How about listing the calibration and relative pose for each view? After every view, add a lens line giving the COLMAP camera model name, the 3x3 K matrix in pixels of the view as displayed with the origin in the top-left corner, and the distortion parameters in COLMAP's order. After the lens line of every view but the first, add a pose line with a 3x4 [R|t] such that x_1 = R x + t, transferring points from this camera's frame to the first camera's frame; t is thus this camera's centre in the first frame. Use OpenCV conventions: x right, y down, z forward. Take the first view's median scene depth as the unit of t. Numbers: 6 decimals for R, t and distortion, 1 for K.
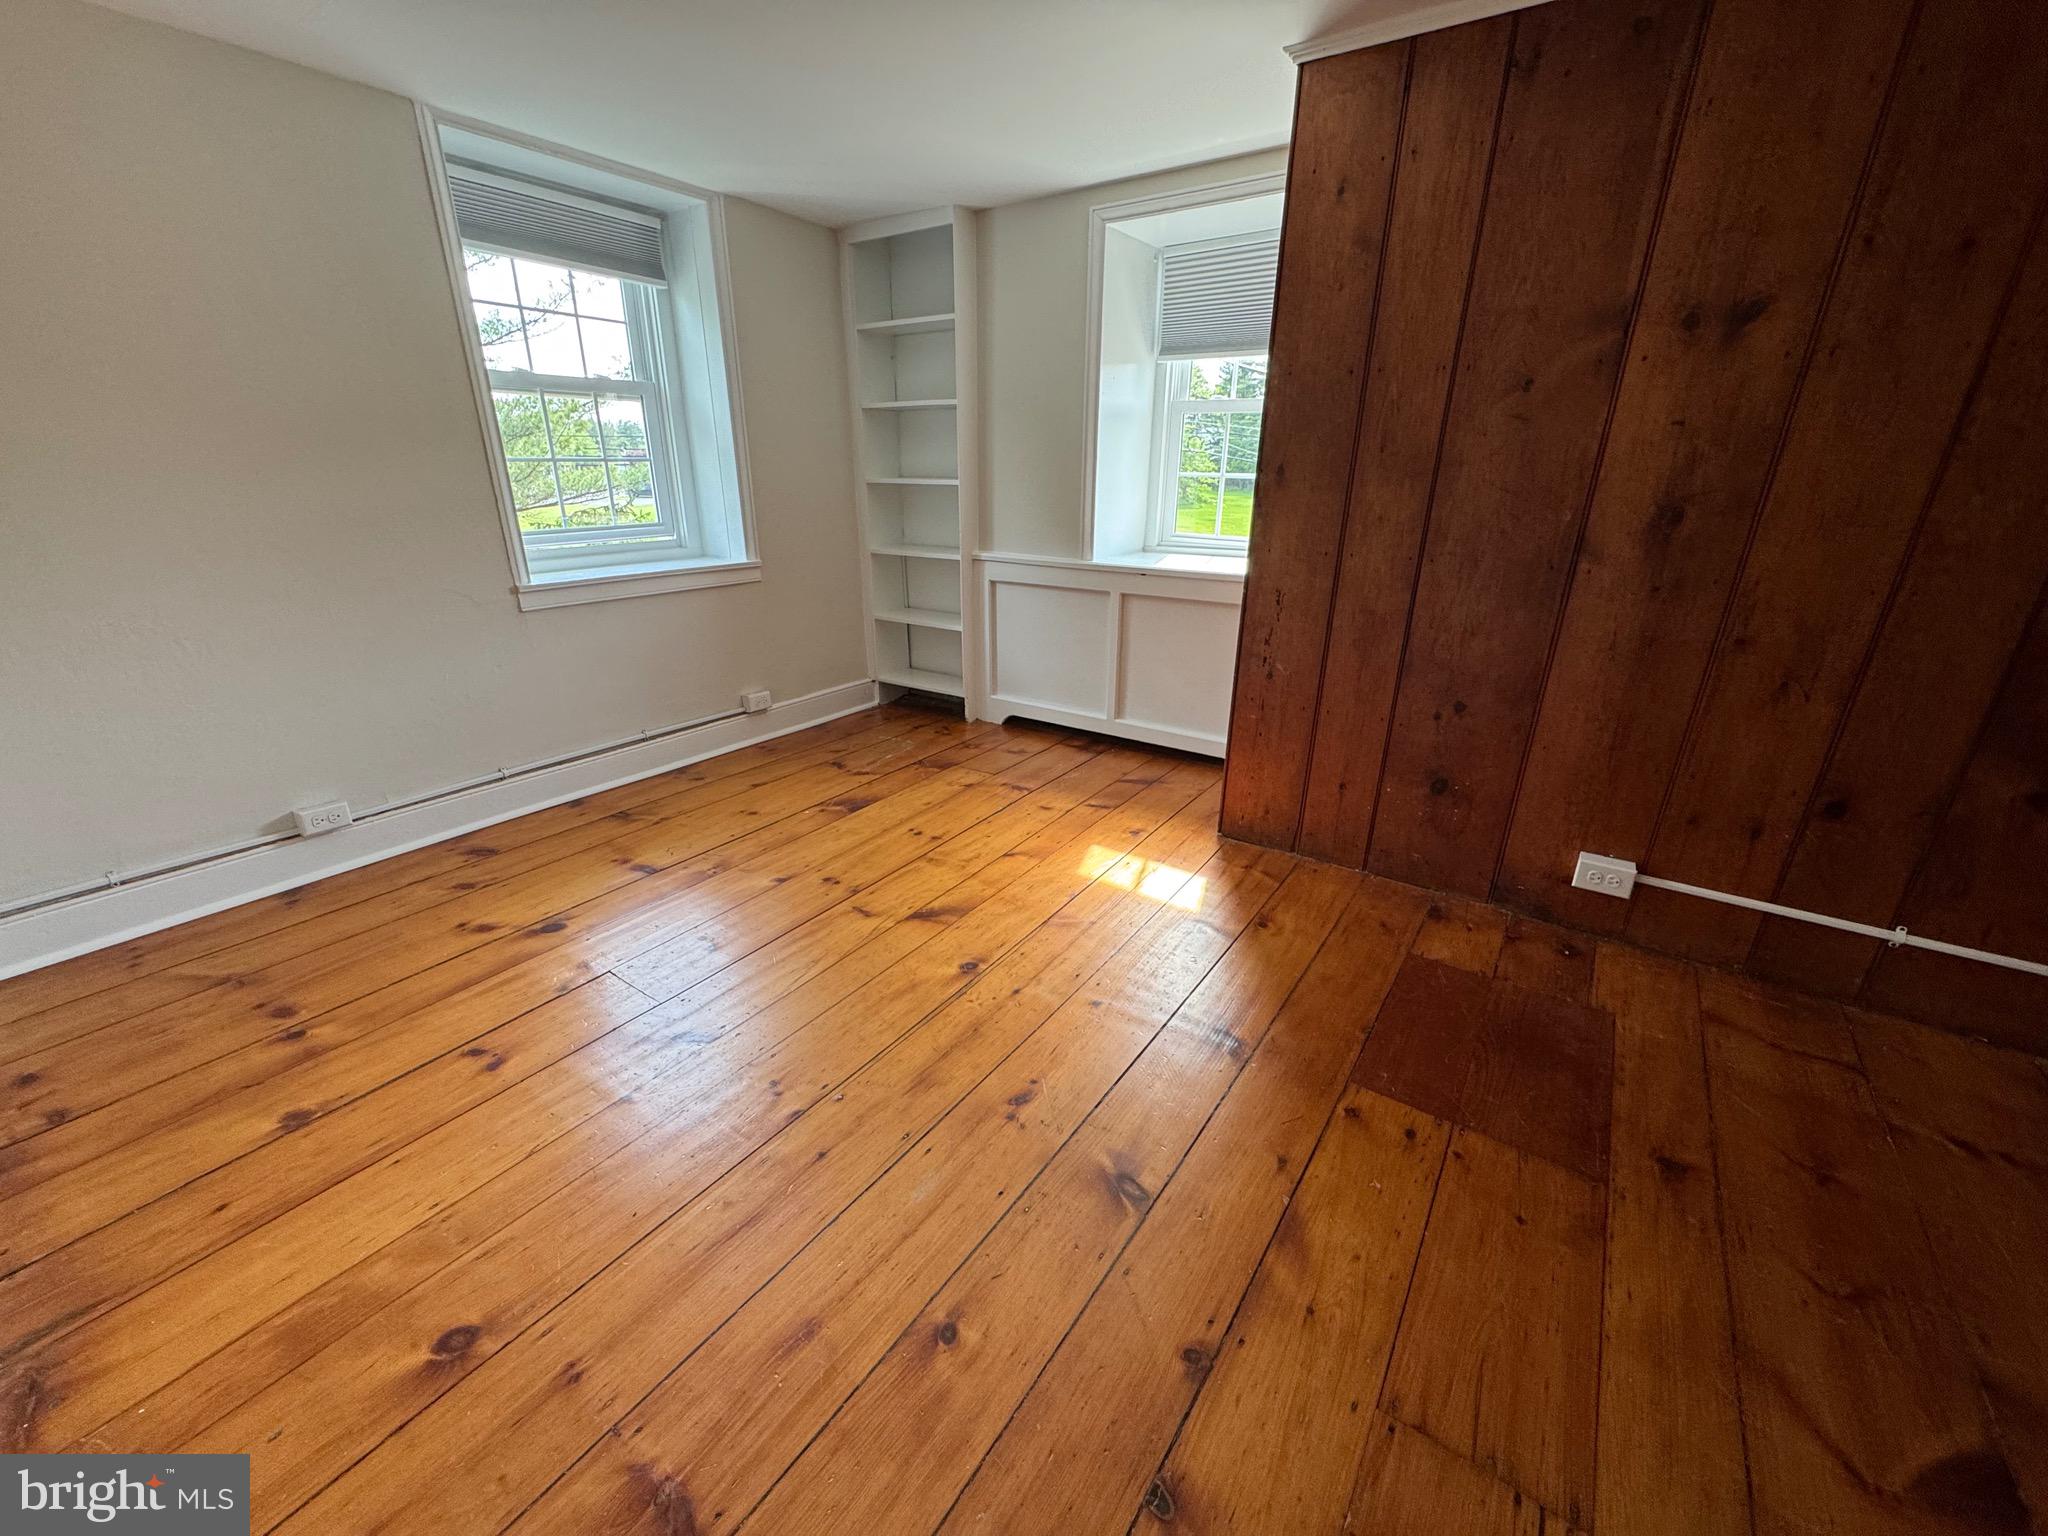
lens RADIAL K [[820.1, 0, 1024.0], [0, 820.1, 768.0], [0, 0, 1]] dist [-0.002481, 0.000325]
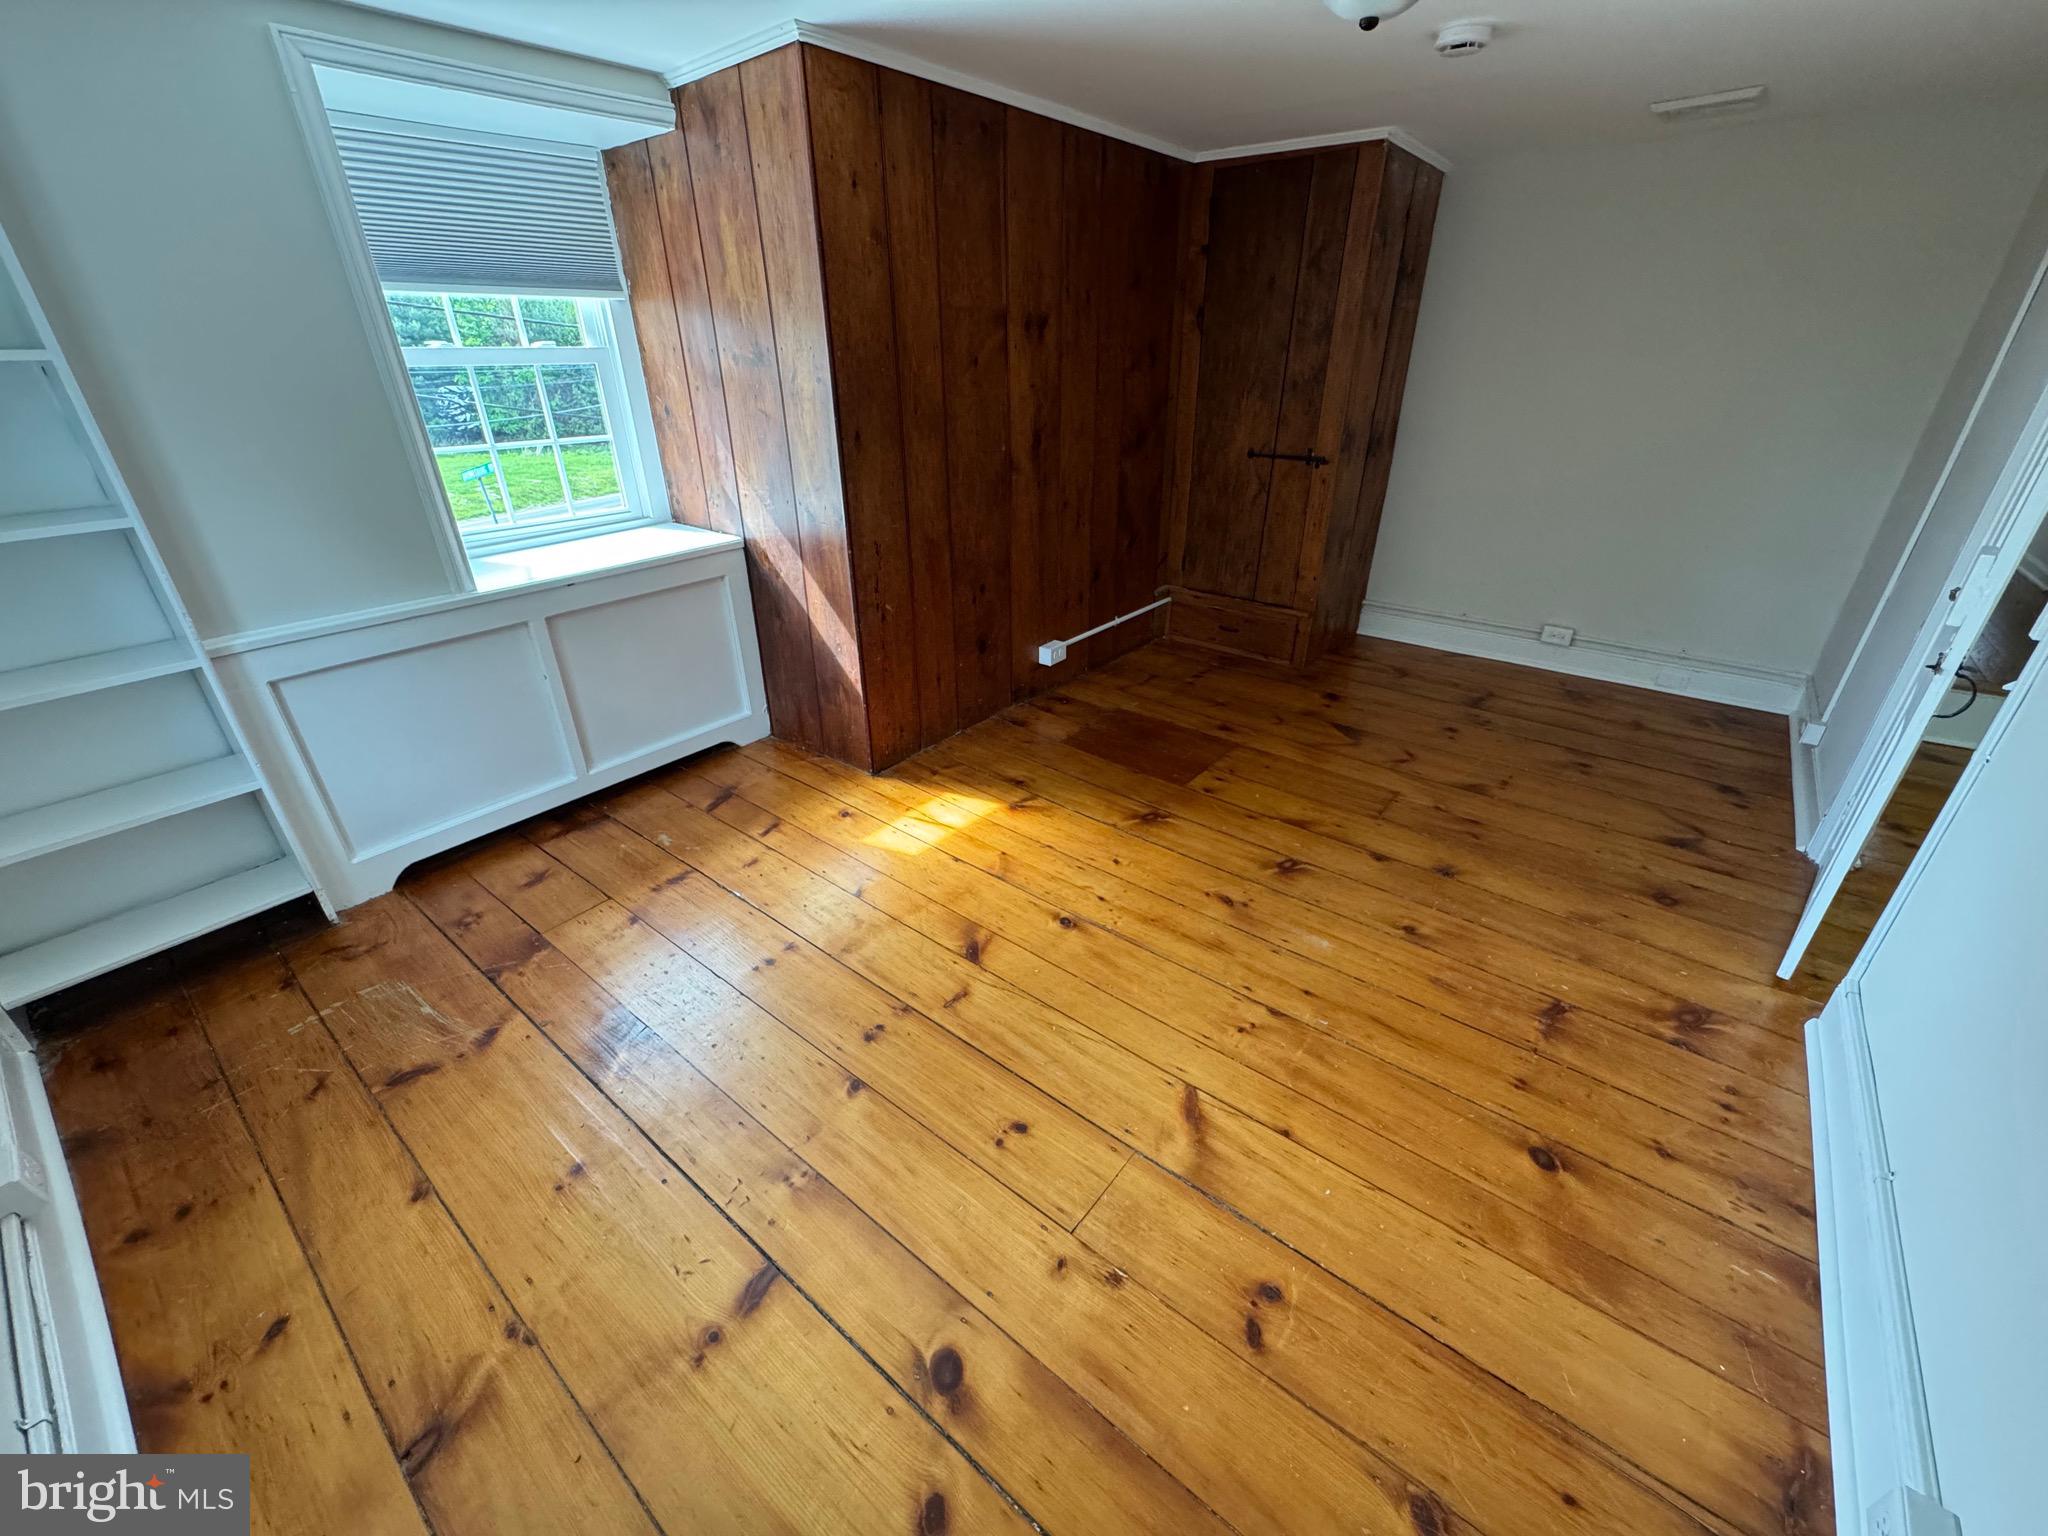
lens RADIAL K [[820.1, 0, 1024.0], [0, 820.1, 768.0], [0, 0, 1]] dist [-0.002481, 0.000325]
pose [[0.071419, -0.461196, 0.884419, -0.928260], [0.363888, 0.837619, 0.407406, -0.389645], [-0.928701, 0.292733, 0.227646, 0.732876]]
